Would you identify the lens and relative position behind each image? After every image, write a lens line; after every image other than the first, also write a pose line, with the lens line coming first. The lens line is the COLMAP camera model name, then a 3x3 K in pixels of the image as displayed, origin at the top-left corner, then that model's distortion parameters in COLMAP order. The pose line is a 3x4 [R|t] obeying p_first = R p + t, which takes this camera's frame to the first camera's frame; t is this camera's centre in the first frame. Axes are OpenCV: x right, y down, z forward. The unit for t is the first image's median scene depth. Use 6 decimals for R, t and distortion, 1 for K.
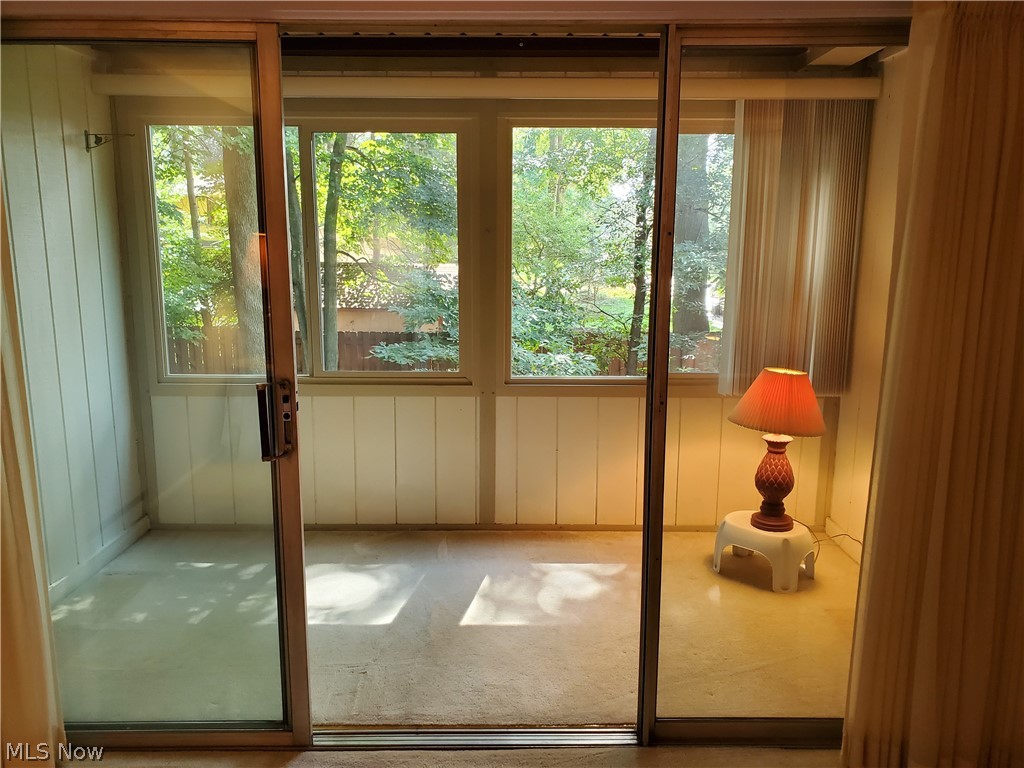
lens RADIAL K [[787.4, 0, 511.8], [0, 787.4, 387.8], [0, 0, 1]] dist [0.003878, 0.003460]
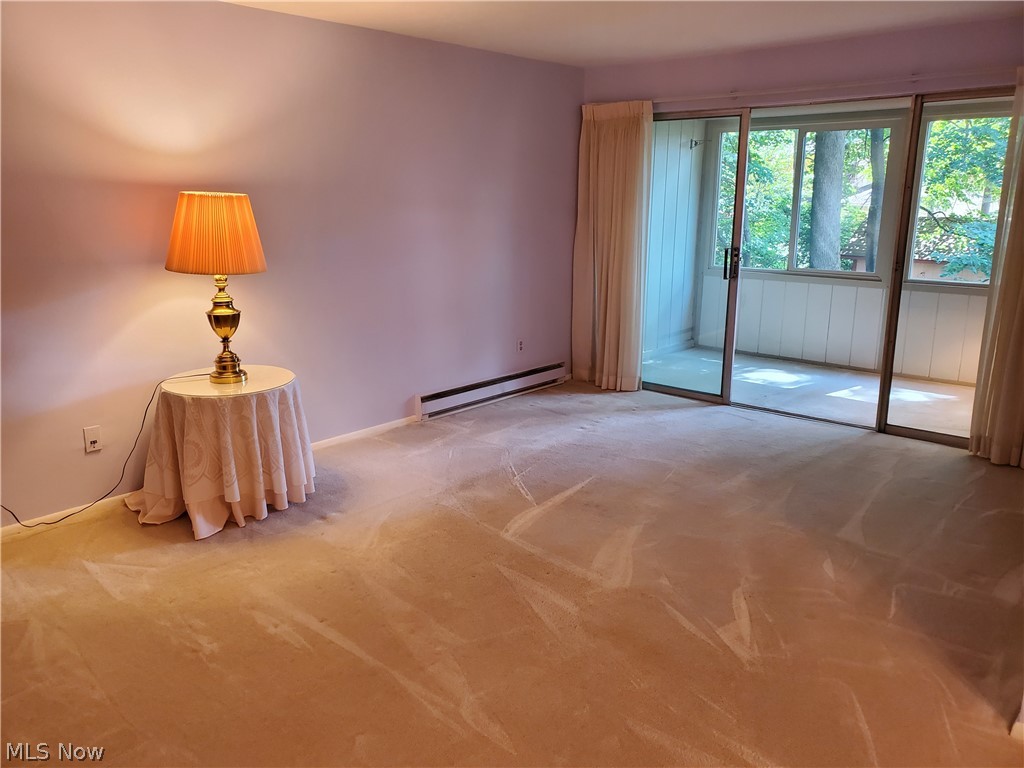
lens RADIAL K [[810.2, 0, 488.9], [0, 810.2, 386.7], [0, 0, 1]] dist [-0.006606, -0.000435]
pose [[0.728273, 0.155913, -0.667315, 0.499652], [-0.125064, 0.987660, 0.094270, 0.152373], [0.673778, 0.014803, 0.738786, -0.773311]]
